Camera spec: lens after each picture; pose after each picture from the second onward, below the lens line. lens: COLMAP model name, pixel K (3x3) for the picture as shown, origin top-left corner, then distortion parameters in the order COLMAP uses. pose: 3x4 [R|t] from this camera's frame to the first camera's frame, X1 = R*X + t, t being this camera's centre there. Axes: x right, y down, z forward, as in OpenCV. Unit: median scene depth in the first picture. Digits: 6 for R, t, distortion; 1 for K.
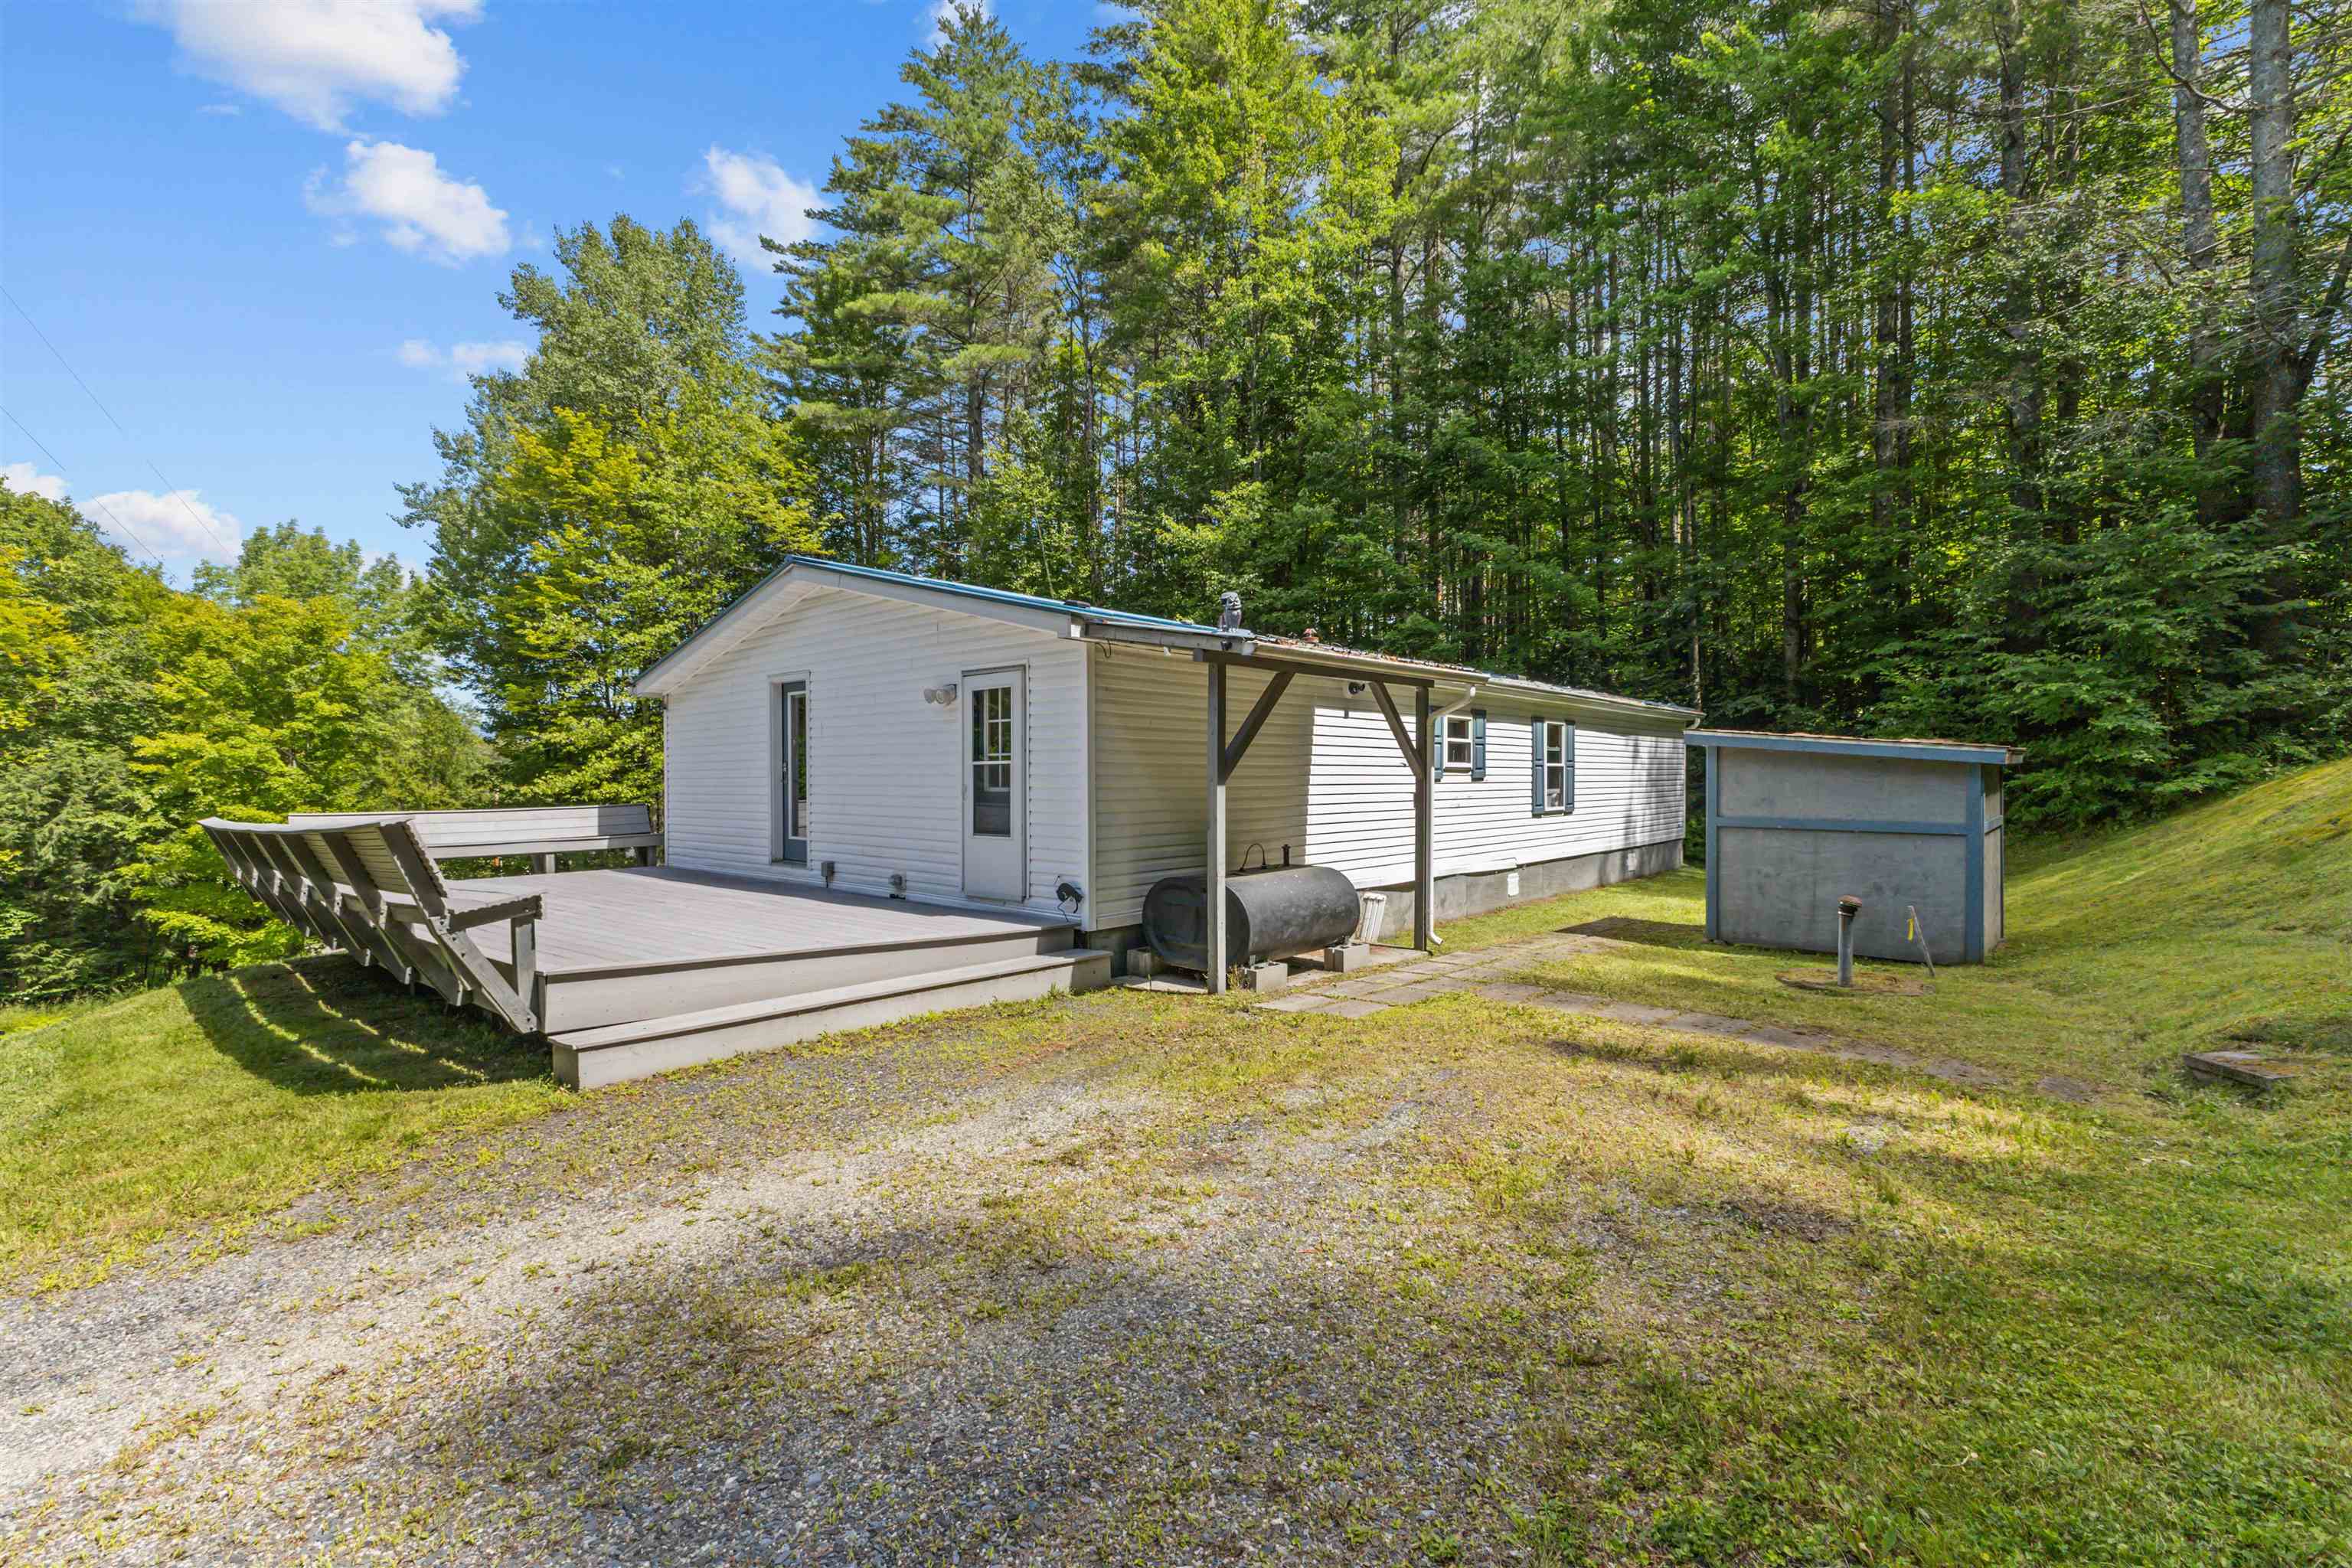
lens RADIAL K [[1024.4, 0, 1173.1], [0, 1024.4, 781.2], [0, 0, 1]] dist [0.010435, -0.000160]
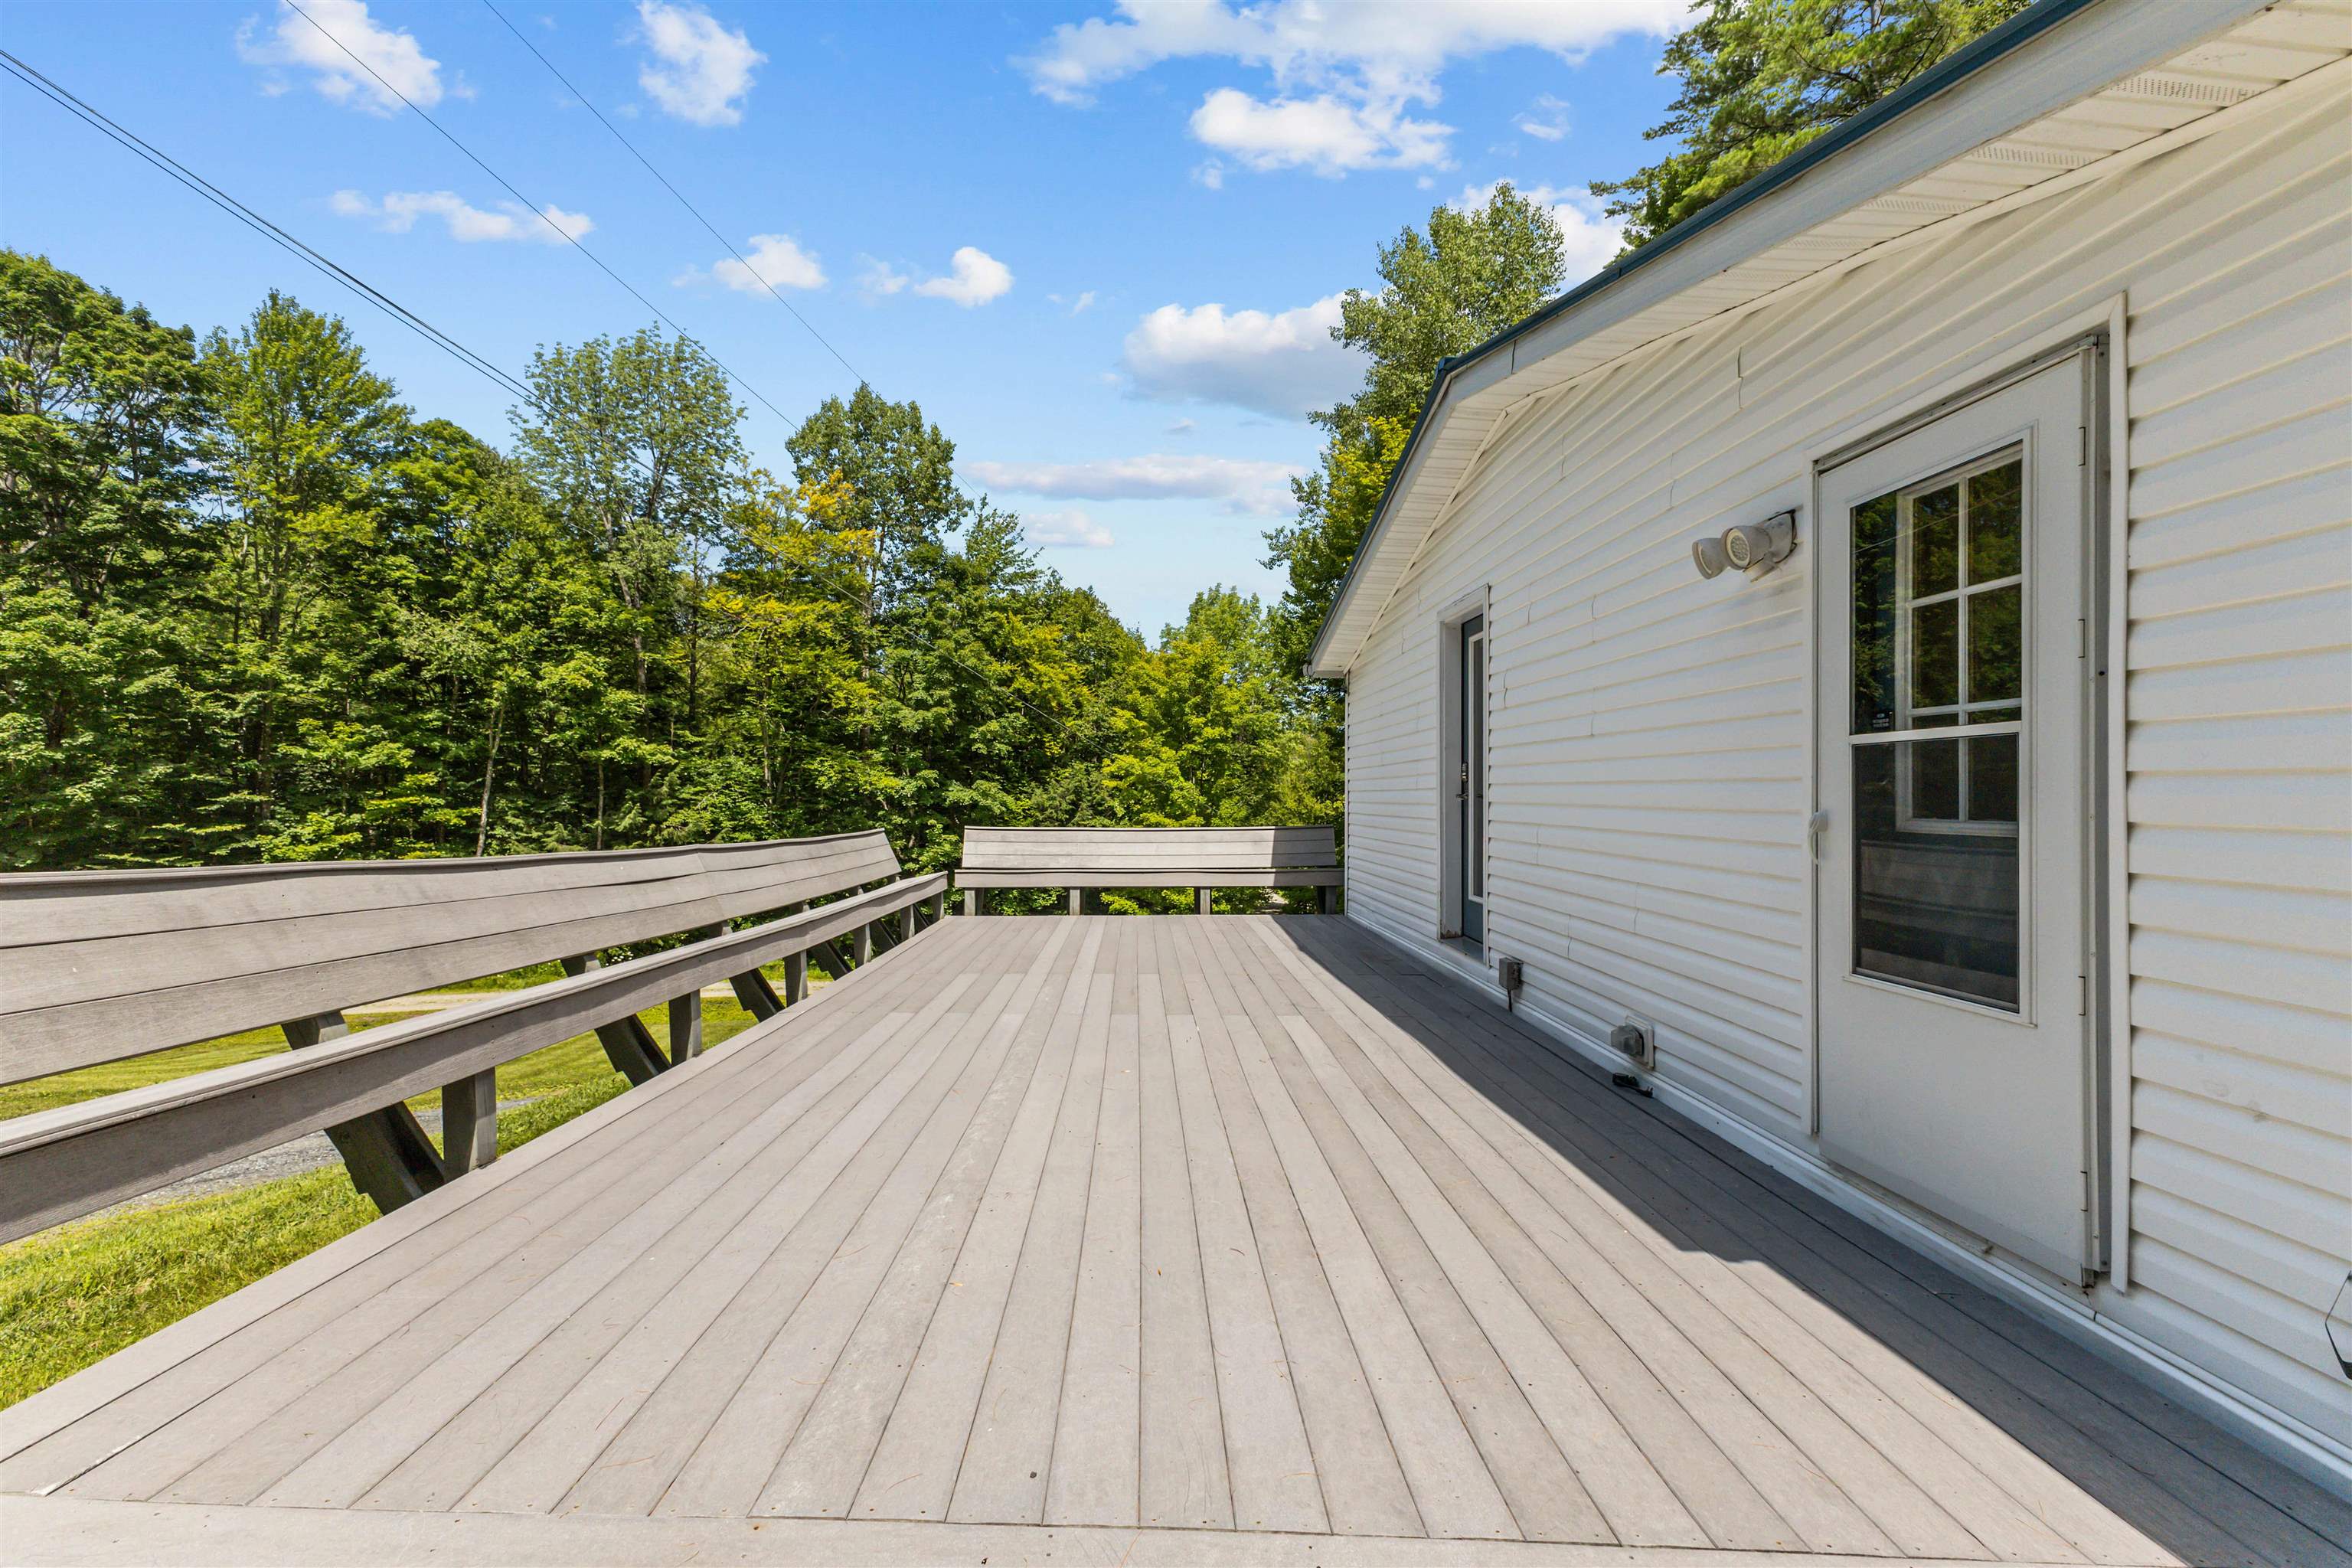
lens RADIAL K [[1024.4, 0, 1164.8], [0, 1024.4, 782.3], [0, 0, 1]] dist [0.010435, -0.000160]
pose [[0.699143, 0.000216, -0.714982, -0.029758], [-0.012172, 0.999859, -0.011600, 0.000269], [0.714878, 0.016813, 0.699047, 0.159586]]
